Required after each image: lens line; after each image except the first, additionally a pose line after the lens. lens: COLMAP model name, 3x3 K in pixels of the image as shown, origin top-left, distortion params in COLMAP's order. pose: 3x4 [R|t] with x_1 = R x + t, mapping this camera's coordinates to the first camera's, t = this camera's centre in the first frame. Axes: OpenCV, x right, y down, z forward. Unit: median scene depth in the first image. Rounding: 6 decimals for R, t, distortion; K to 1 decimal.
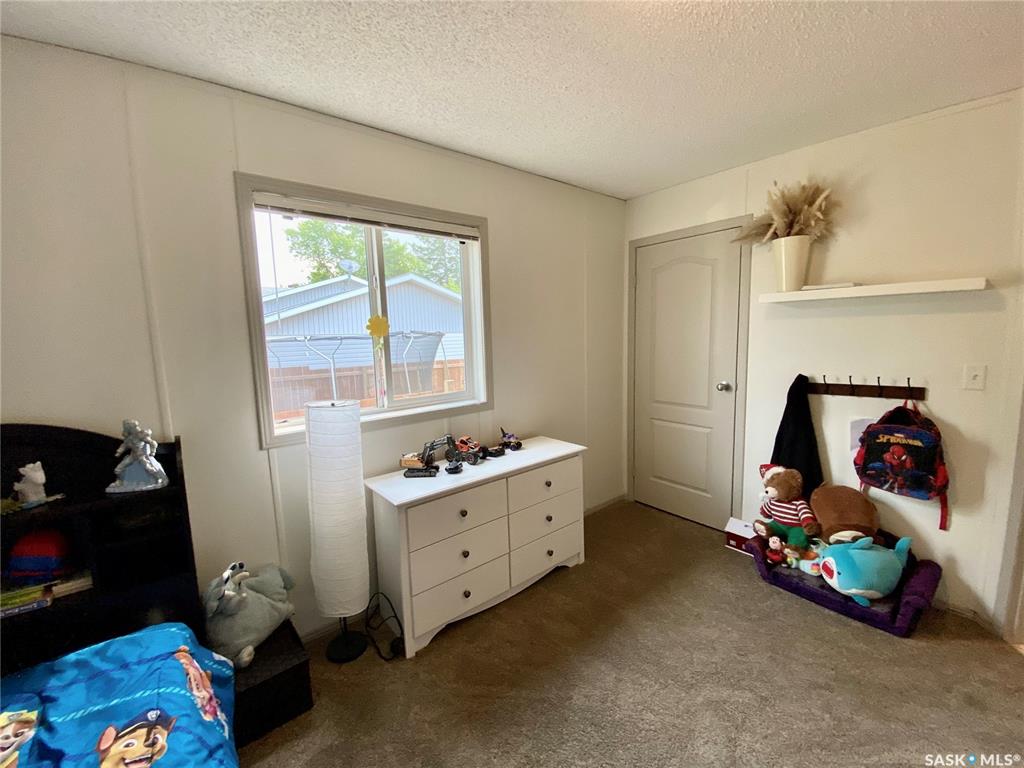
lens RADIAL K [[412.8, 0, 513.9], [0, 412.8, 379.5], [0, 0, 1]] dist [0.026203, -0.024381]
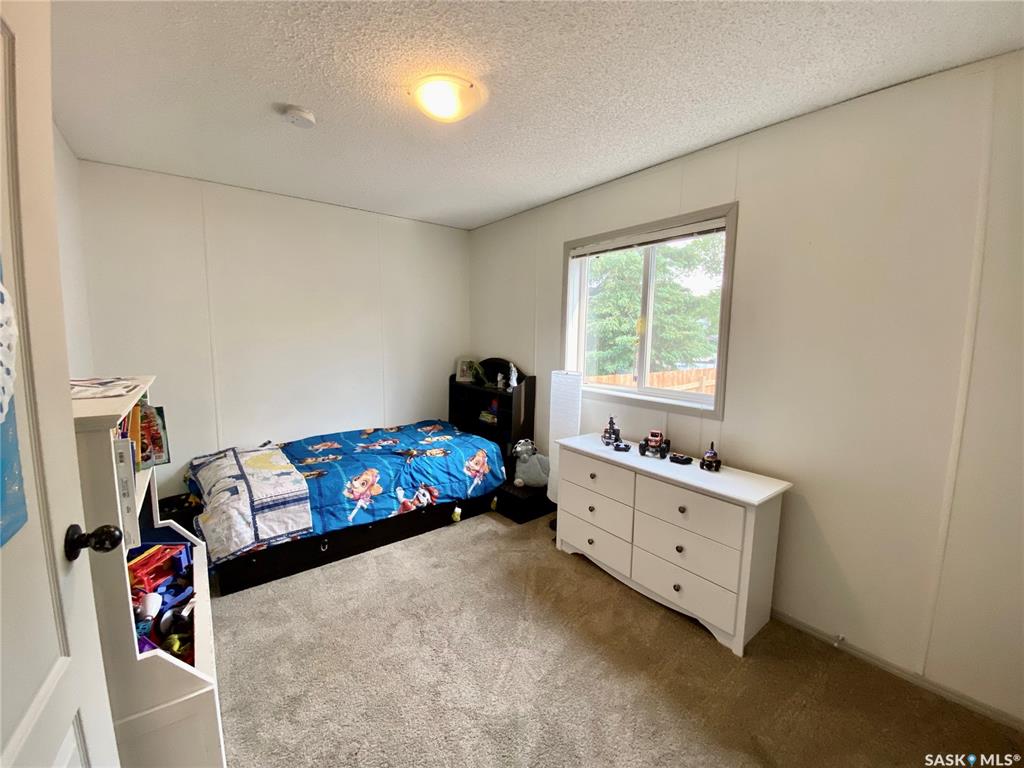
lens RADIAL K [[412.8, 0, 513.9], [0, 412.8, 379.5], [0, 0, 1]] dist [0.026203, -0.024381]
pose [[-0.018575, 0.146310, -0.989064, 0.984101], [-0.116705, 0.982156, 0.147480, -0.112143], [0.992993, 0.118168, -0.001168, 0.665921]]
